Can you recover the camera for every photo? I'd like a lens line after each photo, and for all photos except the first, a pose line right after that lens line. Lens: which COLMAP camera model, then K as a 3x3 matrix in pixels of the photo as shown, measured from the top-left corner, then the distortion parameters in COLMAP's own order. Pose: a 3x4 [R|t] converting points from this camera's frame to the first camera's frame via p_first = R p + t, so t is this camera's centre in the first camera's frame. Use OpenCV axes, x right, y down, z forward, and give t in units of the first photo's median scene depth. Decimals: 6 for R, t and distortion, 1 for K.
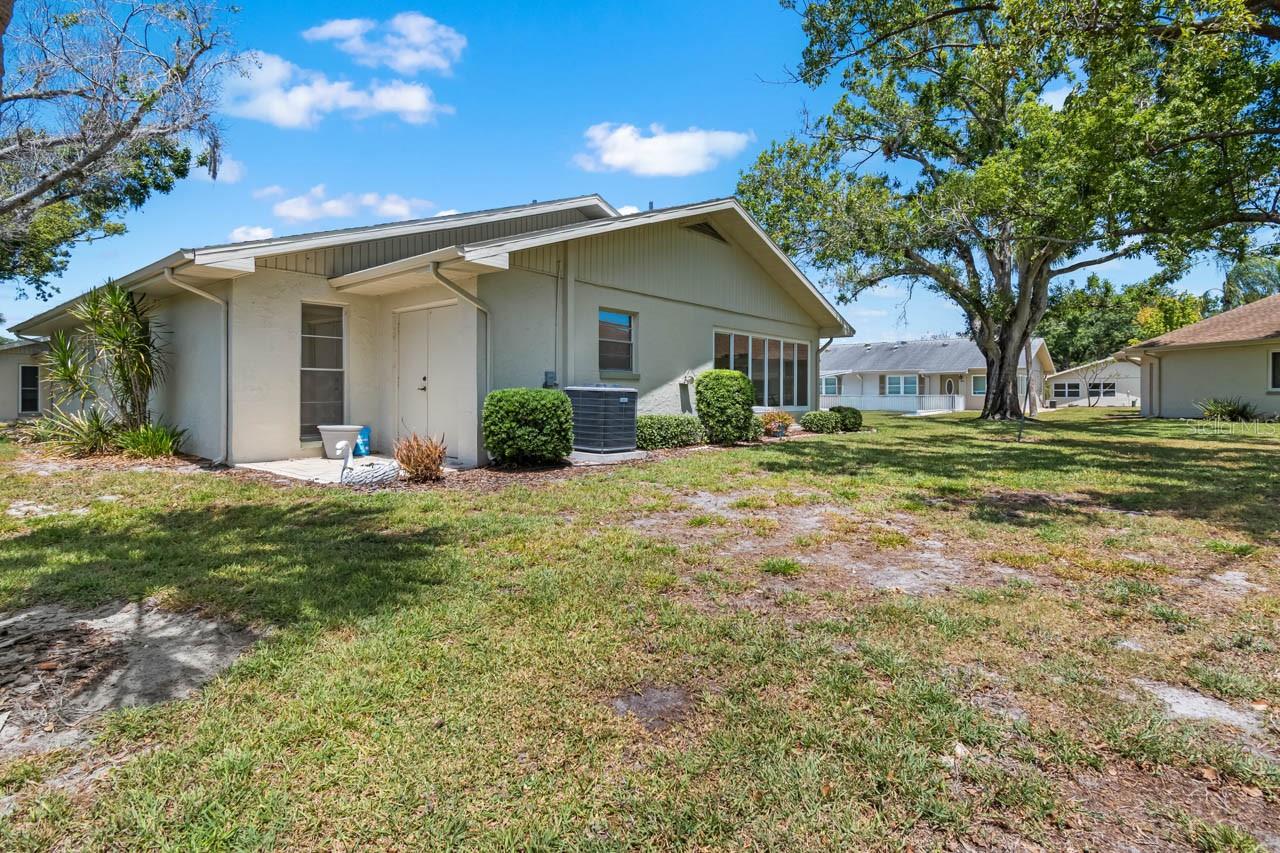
lens RADIAL K [[627.1, 0, 635.7], [0, 627.1, 413.2], [0, 0, 1]] dist [0.004800, 0.000472]
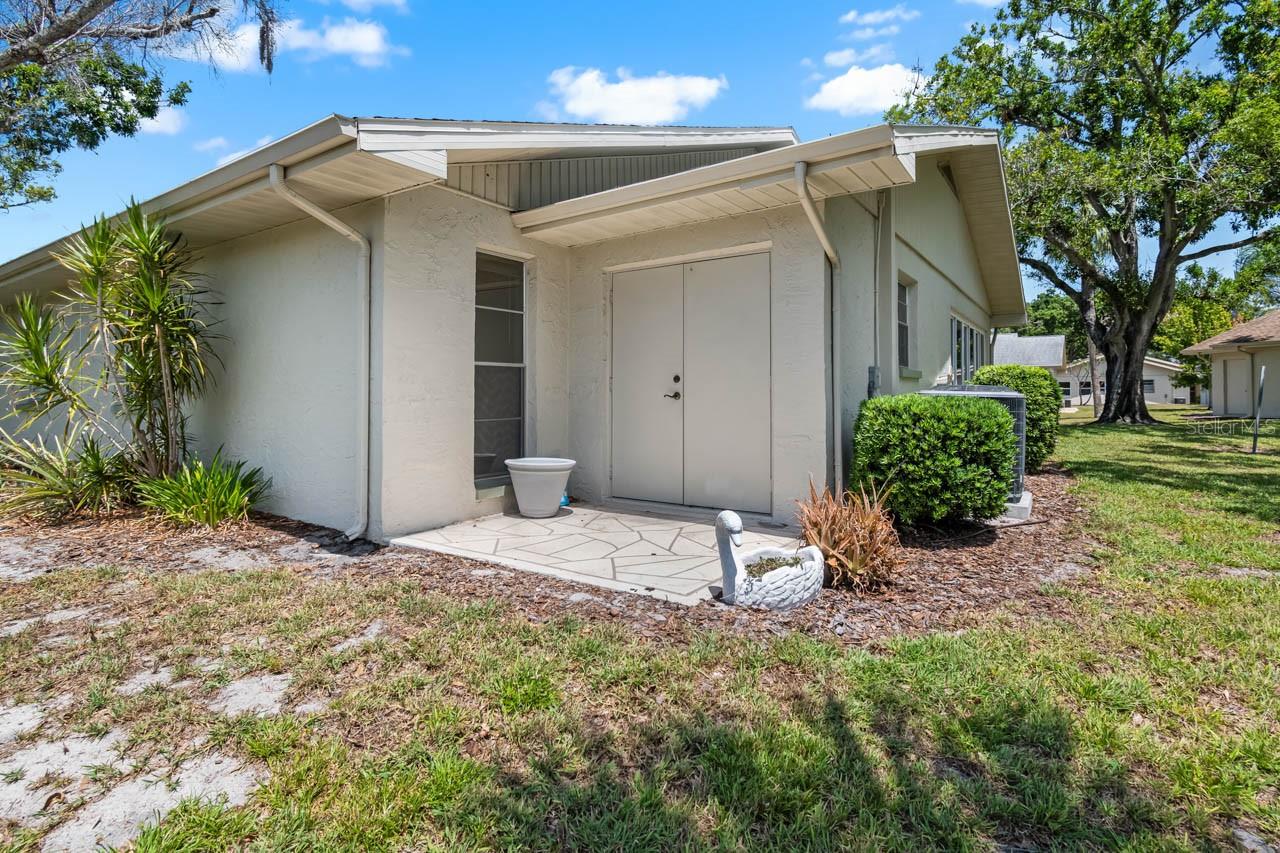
lens RADIAL K [[637.0, 0, 641.2], [0, 637.0, 402.0], [0, 0, 1]] dist [0.000964, 0.000375]
pose [[0.995854, -0.008118, 0.090604, -0.409120], [0.009866, 0.999773, -0.018862, -0.020630], [-0.090430, 0.019677, 0.995708, 0.377291]]
